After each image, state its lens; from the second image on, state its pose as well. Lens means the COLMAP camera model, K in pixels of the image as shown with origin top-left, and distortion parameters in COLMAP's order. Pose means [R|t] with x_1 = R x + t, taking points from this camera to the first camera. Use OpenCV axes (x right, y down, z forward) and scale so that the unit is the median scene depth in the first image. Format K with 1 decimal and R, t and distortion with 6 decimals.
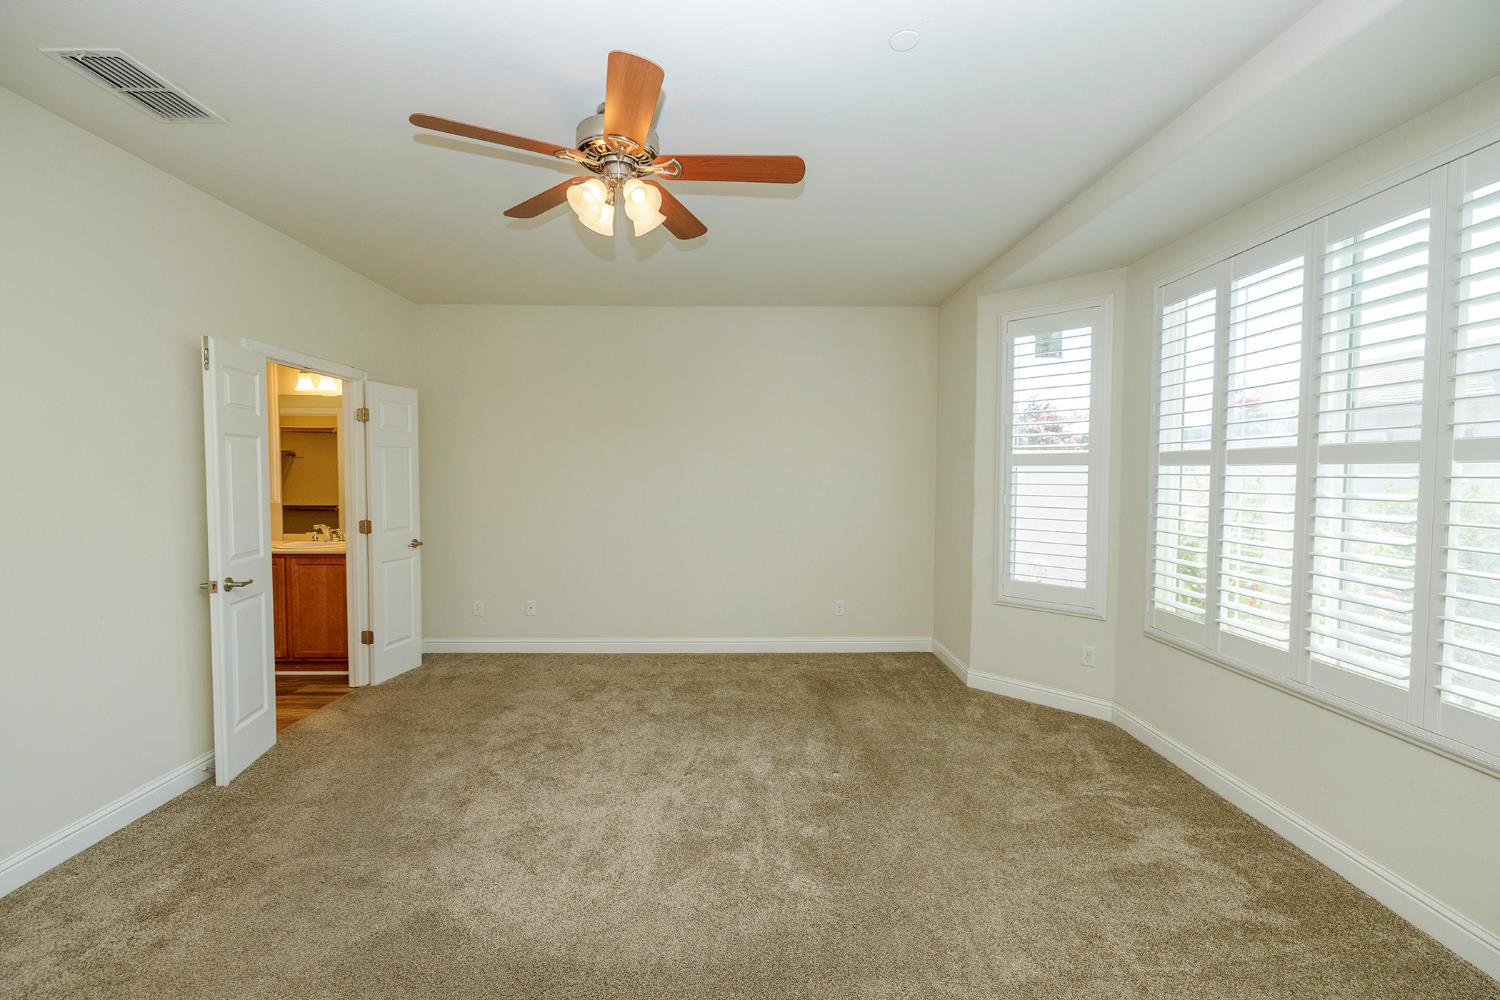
lens RADIAL K [[628.1, 0, 746.9], [0, 628.1, 503.2], [0, 0, 1]] dist [0.001475, 0.000472]
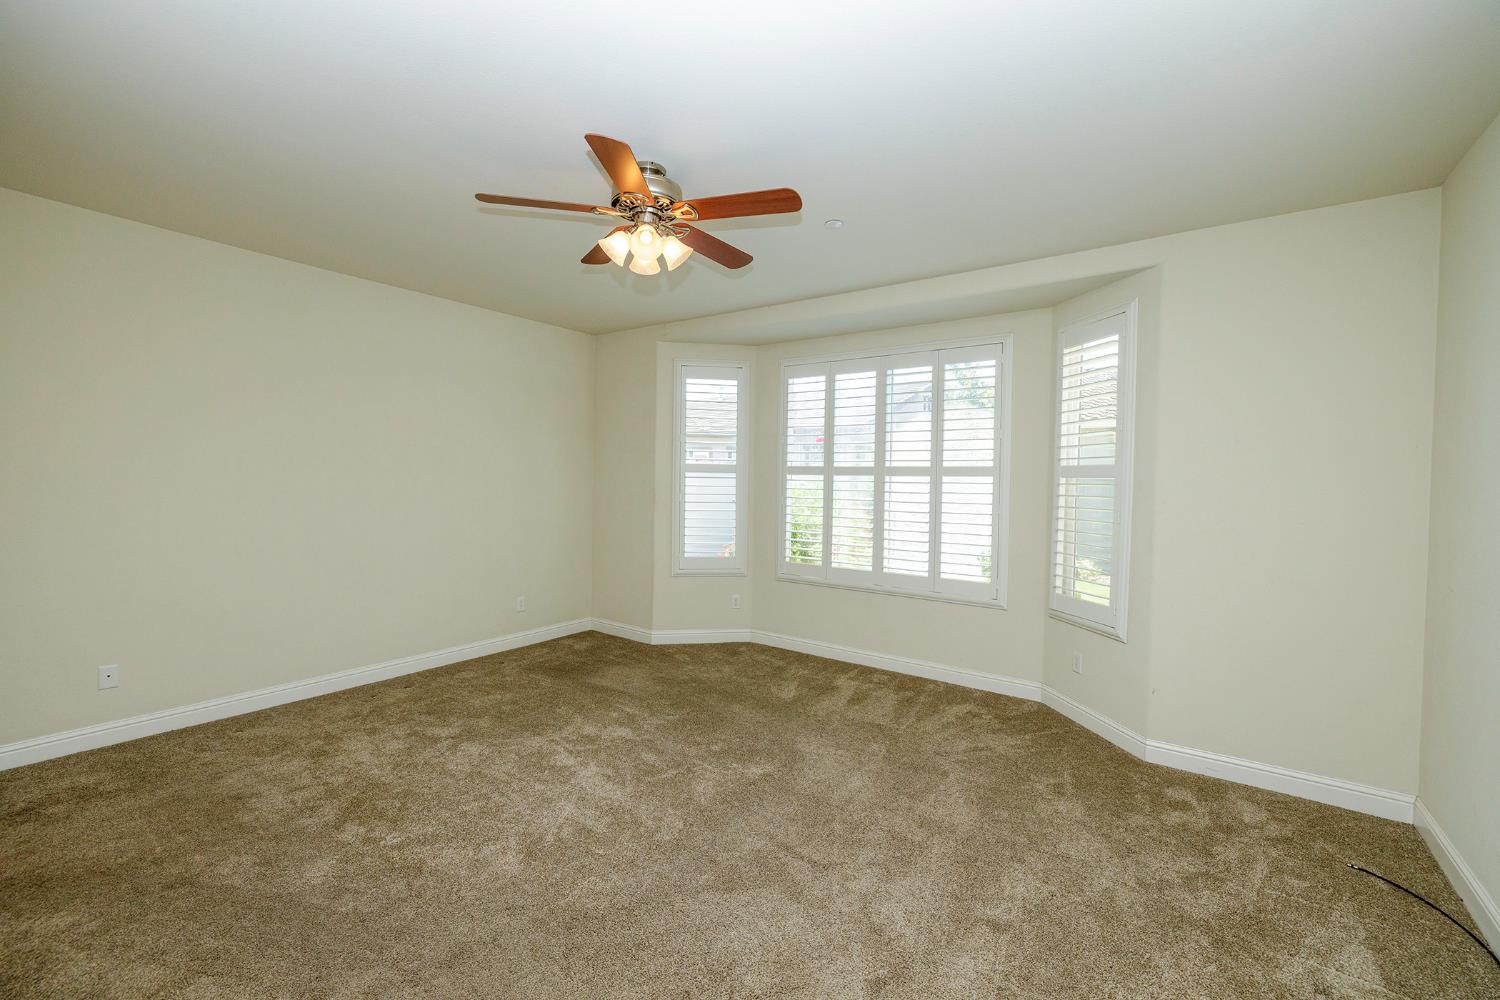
lens RADIAL K [[628.1, 0, 742.9], [0, 628.1, 496.1], [0, 0, 1]] dist [0.001475, 0.000472]
pose [[0.582239, -0.009562, 0.812962, -0.729350], [0.023770, 0.999704, -0.005266, 0.002870], [-0.812670, 0.022390, 0.582293, 0.134816]]
